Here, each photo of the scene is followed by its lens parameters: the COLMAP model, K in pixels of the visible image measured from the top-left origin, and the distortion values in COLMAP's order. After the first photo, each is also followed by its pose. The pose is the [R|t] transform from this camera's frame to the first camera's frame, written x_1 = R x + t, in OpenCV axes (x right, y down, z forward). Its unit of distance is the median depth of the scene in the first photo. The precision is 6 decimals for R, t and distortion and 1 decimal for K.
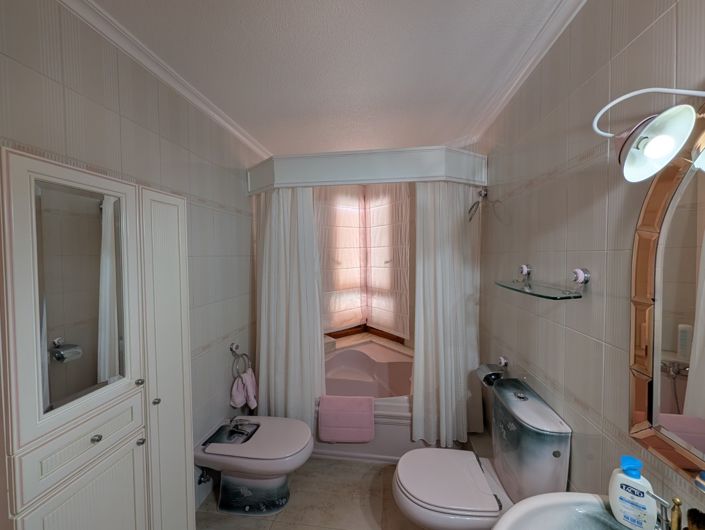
lens RADIAL K [[270.9, 0, 350.3], [0, 270.9, 264.8], [0, 0, 1]] dist [-0.000830, 0.000107]
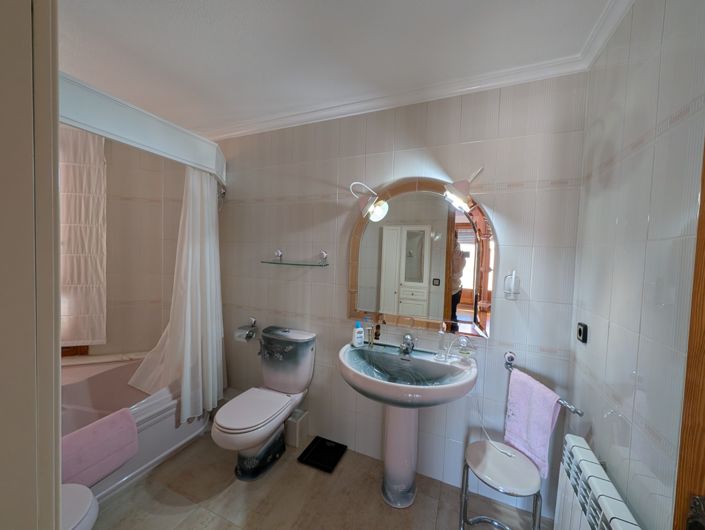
lens RADIAL K [[270.9, 0, 352.3], [0, 270.9, 267.6], [0, 0, 1]] dist [-0.000830, 0.000107]
pose [[0.257912, -0.019534, 0.965971, -0.601954], [-0.002558, 0.999778, 0.020900, 0.052789], [-0.966165, -0.007861, 0.257805, 0.149654]]
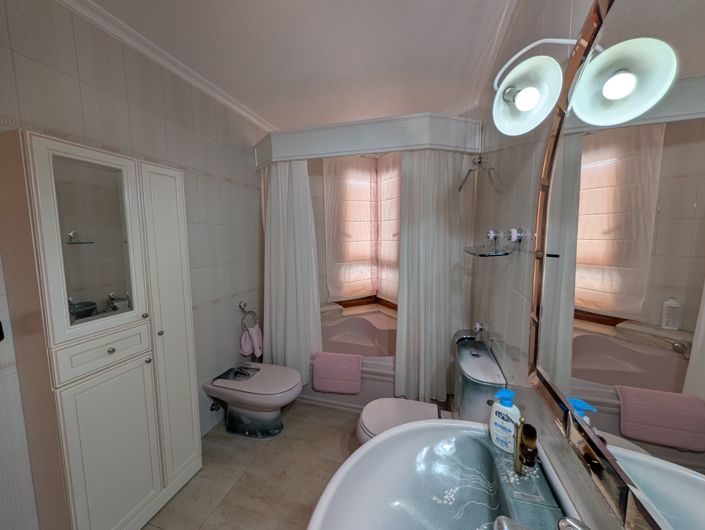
lens RADIAL K [[270.9, 0, 350.5], [0, 270.9, 265.5], [0, 0, 1]] dist [-0.000830, 0.000107]
pose [[0.989131, 0.023576, -0.145134, 0.215940], [-0.012267, 0.996852, 0.078329, 0.046115], [0.146524, -0.075697, 0.986307, -0.066235]]
